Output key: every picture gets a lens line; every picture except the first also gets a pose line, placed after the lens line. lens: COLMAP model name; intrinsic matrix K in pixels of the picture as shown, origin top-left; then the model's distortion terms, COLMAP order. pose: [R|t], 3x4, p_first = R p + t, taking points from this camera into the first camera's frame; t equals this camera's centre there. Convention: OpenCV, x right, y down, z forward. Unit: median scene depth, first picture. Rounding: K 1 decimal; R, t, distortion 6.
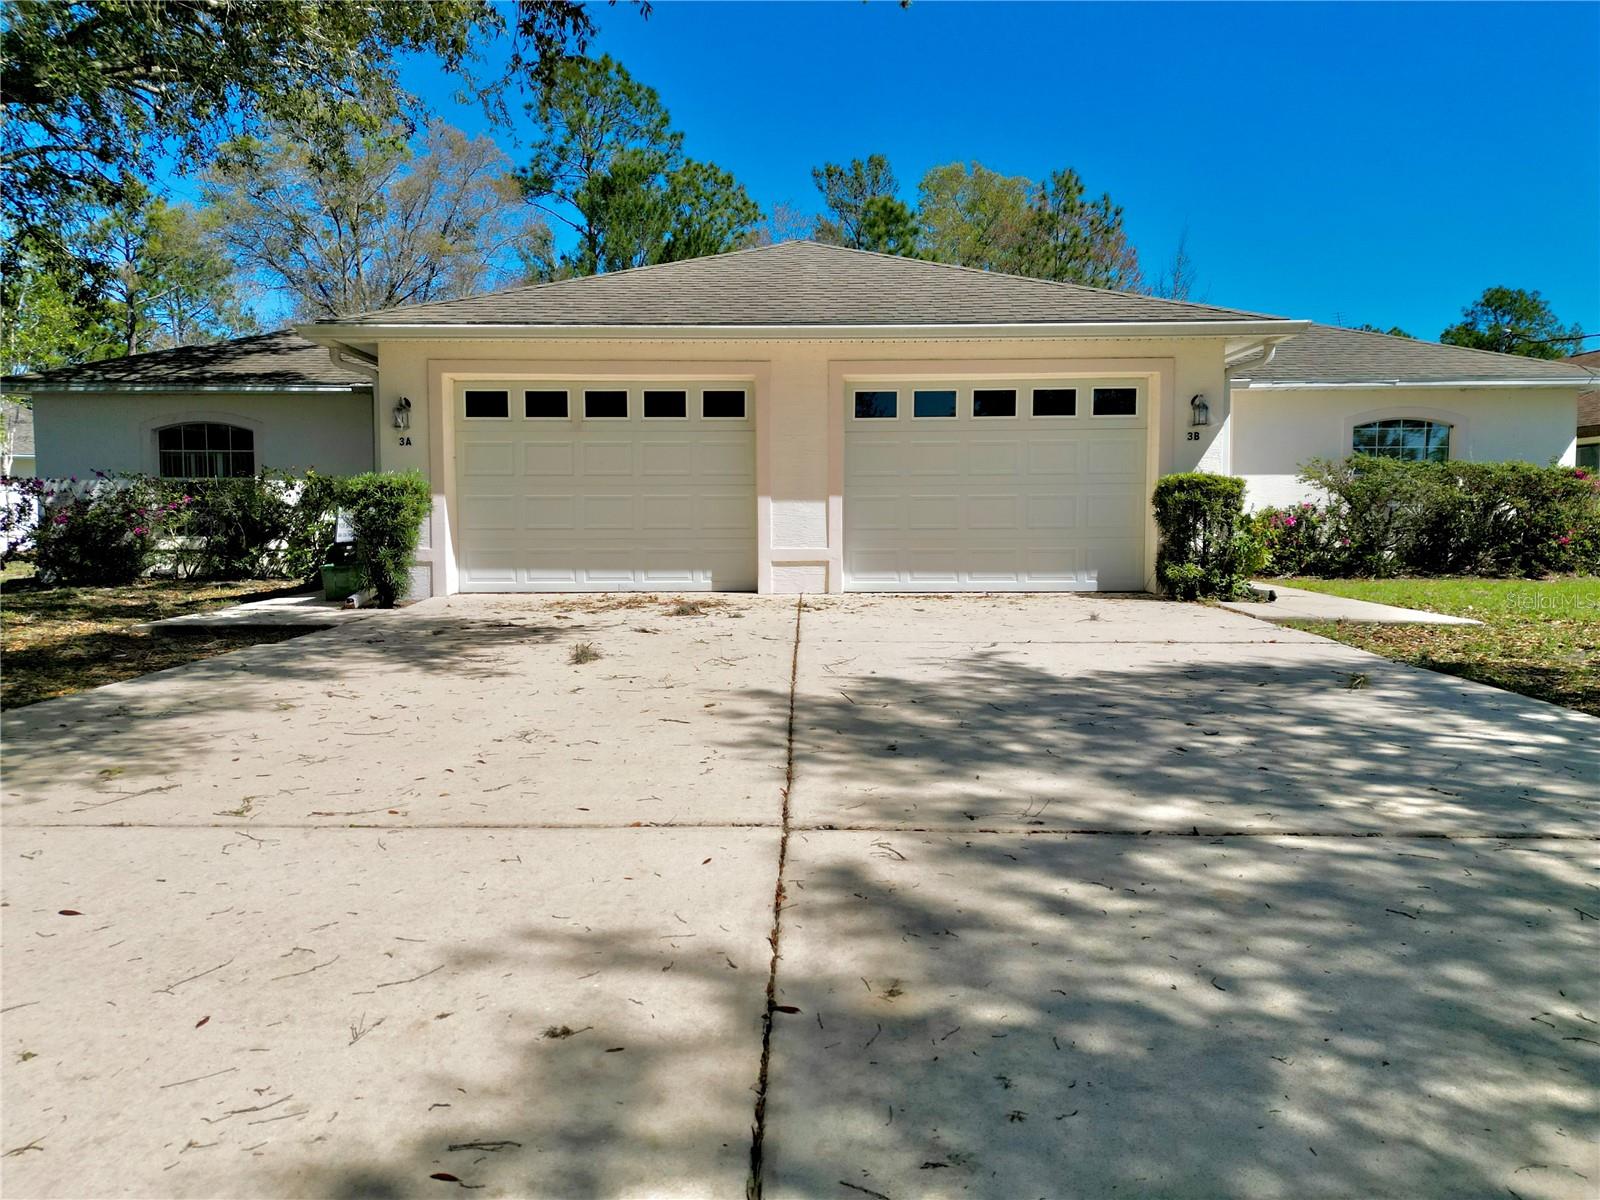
lens RADIAL K [[1115.1, 0, 785.7], [0, 1115.1, 595.5], [0, 0, 1]] dist [0.085000, -0.093314]
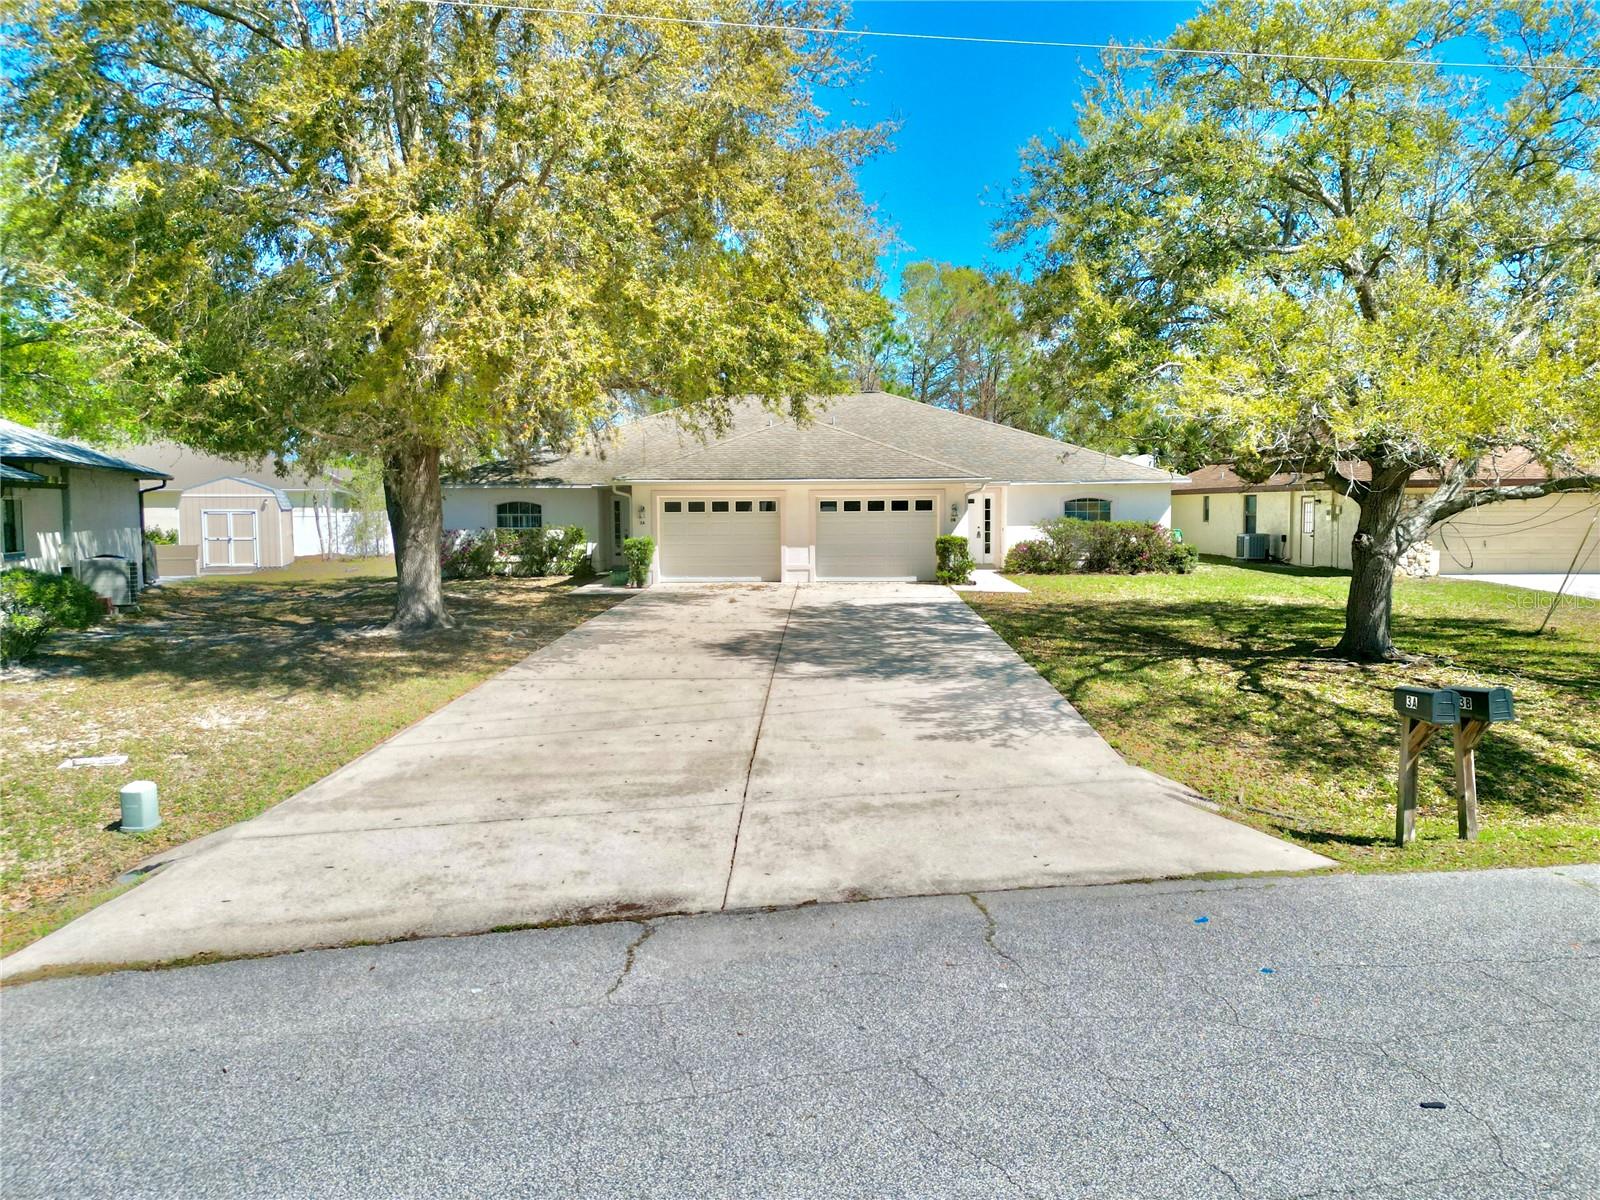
lens RADIAL K [[1119.3, 0, 793.8], [0, 1119.3, 594.3], [0, 0, 1]] dist [0.149643, -0.279358]
pose [[0.999915, -0.002662, -0.012763, 0.034369], [0.002800, 0.999938, 0.010818, -0.002482], [0.012733, -0.010853, 0.999860, -1.492778]]
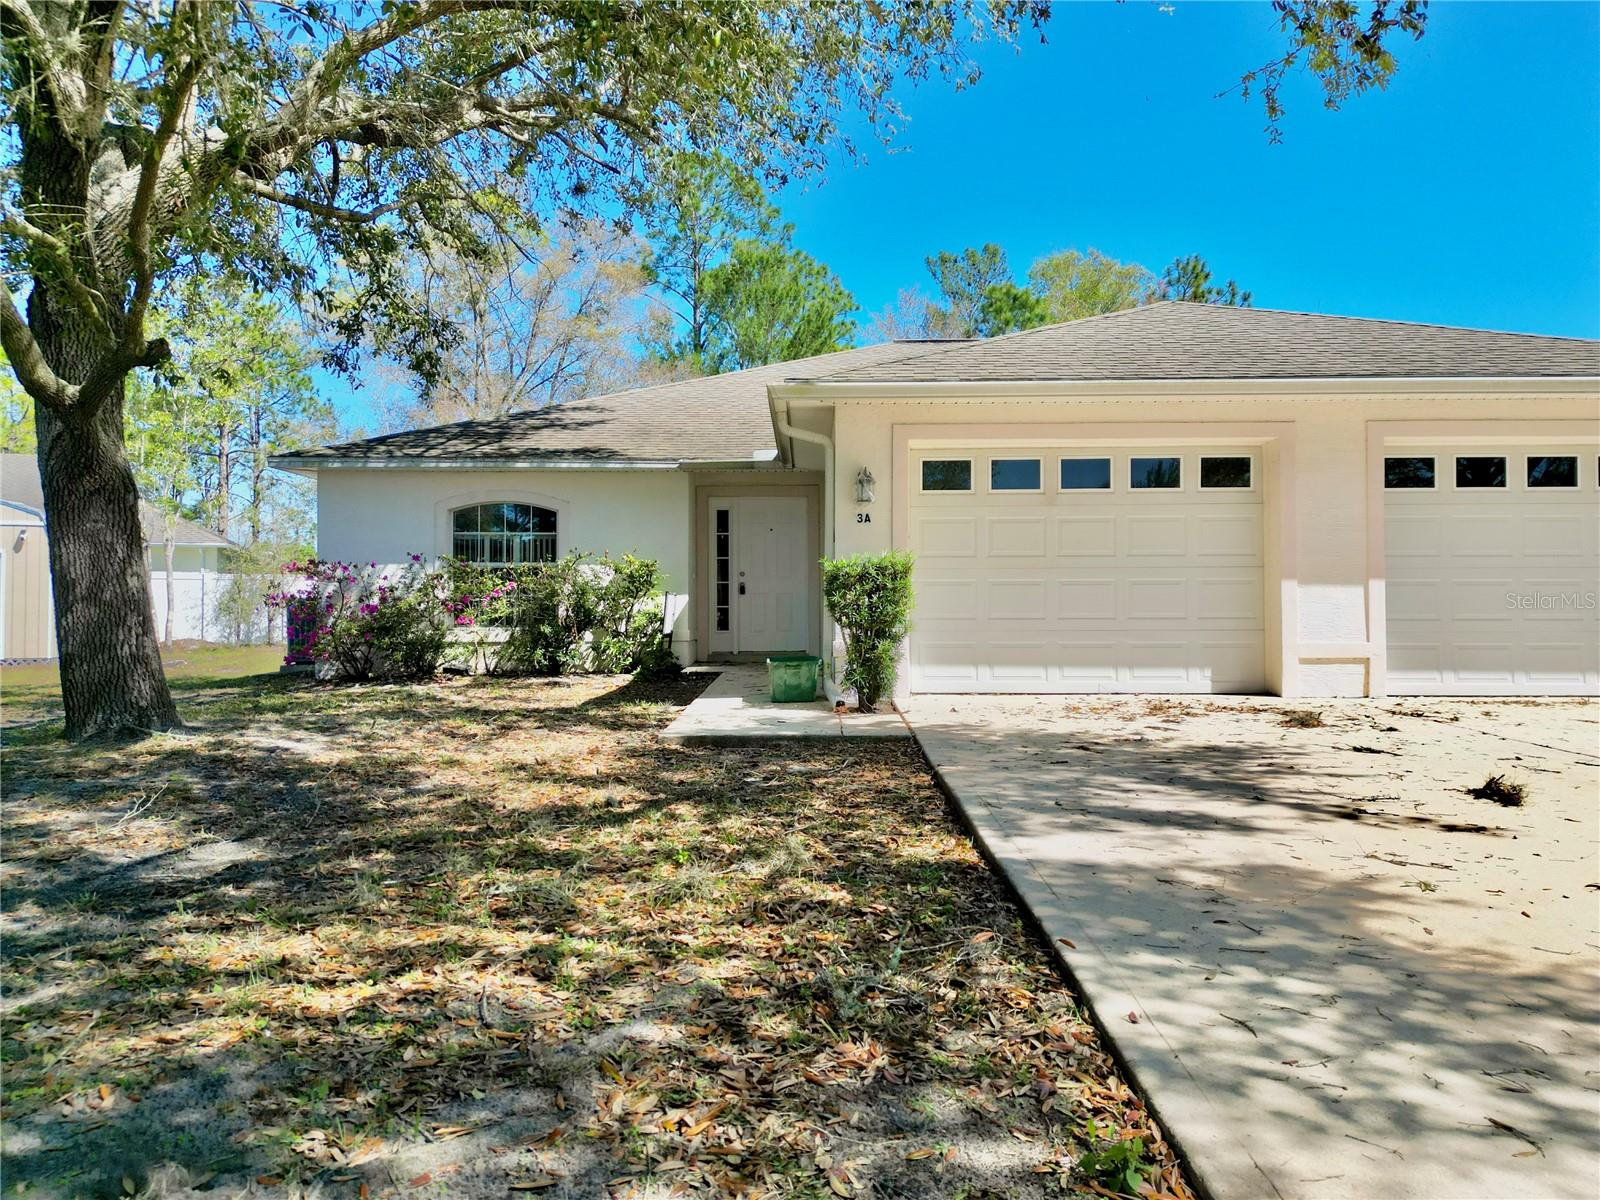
lens RADIAL K [[1118.9, 0, 790.3], [0, 1118.9, 590.5], [0, 0, 1]] dist [0.094604, -0.095115]
pose [[0.999998, 0.001377, -0.001628, -0.385331], [-0.001511, 0.996348, -0.085368, -0.007441], [0.001505, 0.085370, 0.996348, 0.145165]]
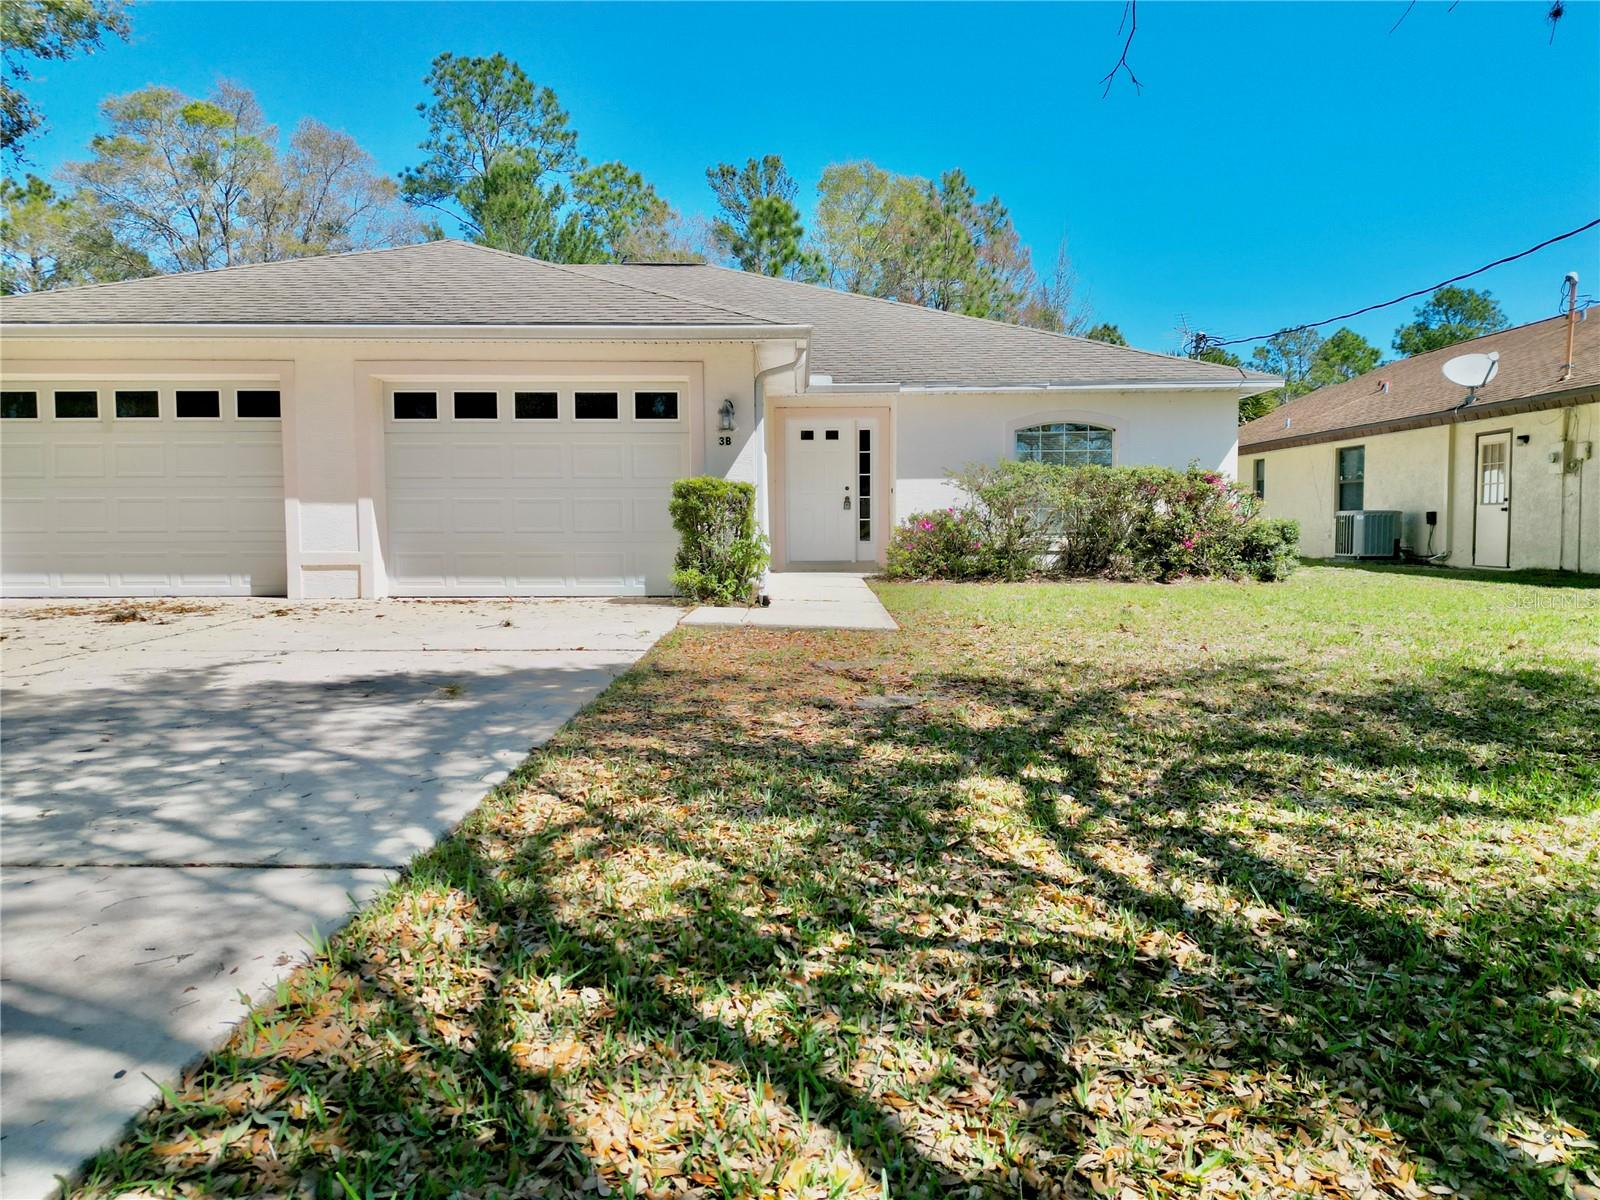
lens RADIAL K [[1118.9, 0, 790.3], [0, 1118.9, 590.5], [0, 0, 1]] dist [0.094604, -0.095115]
pose [[0.999998, -0.000360, -0.001775, 0.410297], [0.000350, 0.999984, -0.005680, -0.002765], [0.001777, 0.005680, 0.999982, 0.007086]]
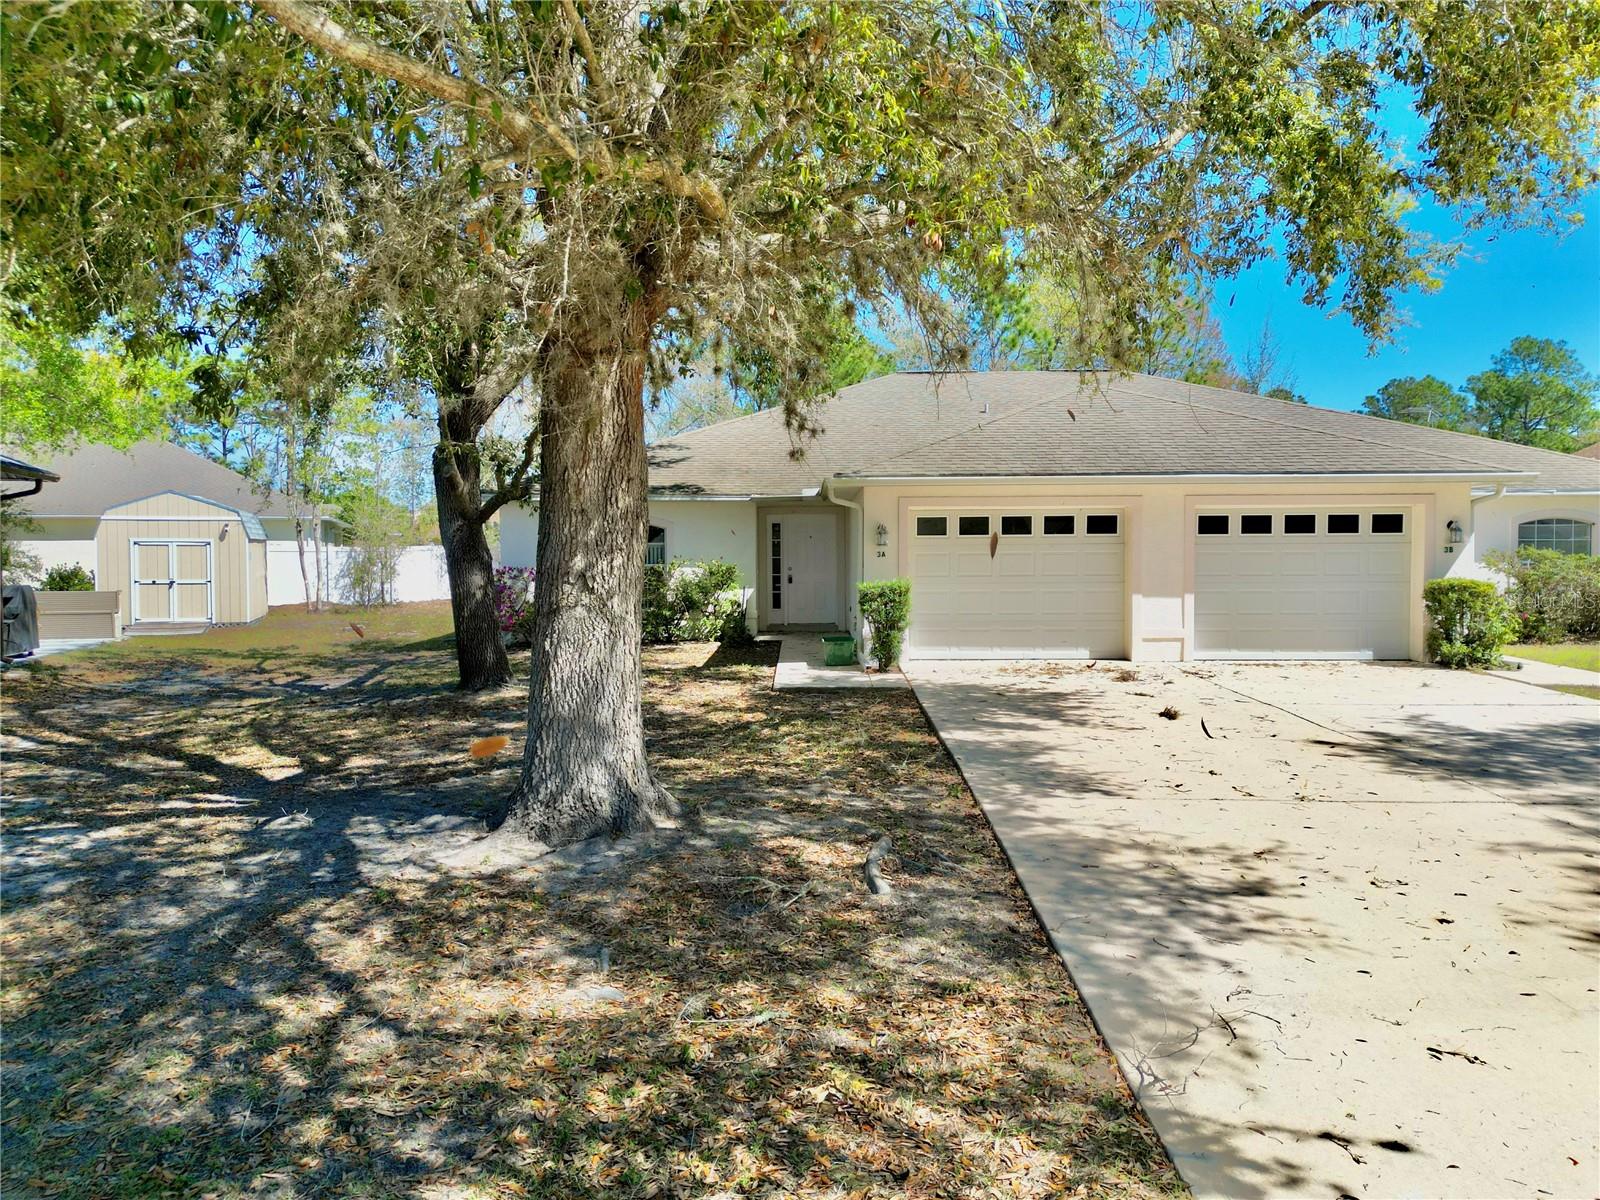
lens RADIAL K [[1122.3, 0, 790.9], [0, 1122.3, 590.7], [0, 0, 1]] dist [0.092566, -0.092340]
pose [[1.000000, -0.000764, -0.000023, -0.443523], [0.000763, 0.999544, -0.030202, -0.046725], [0.000046, 0.030202, 0.999544, -0.409466]]
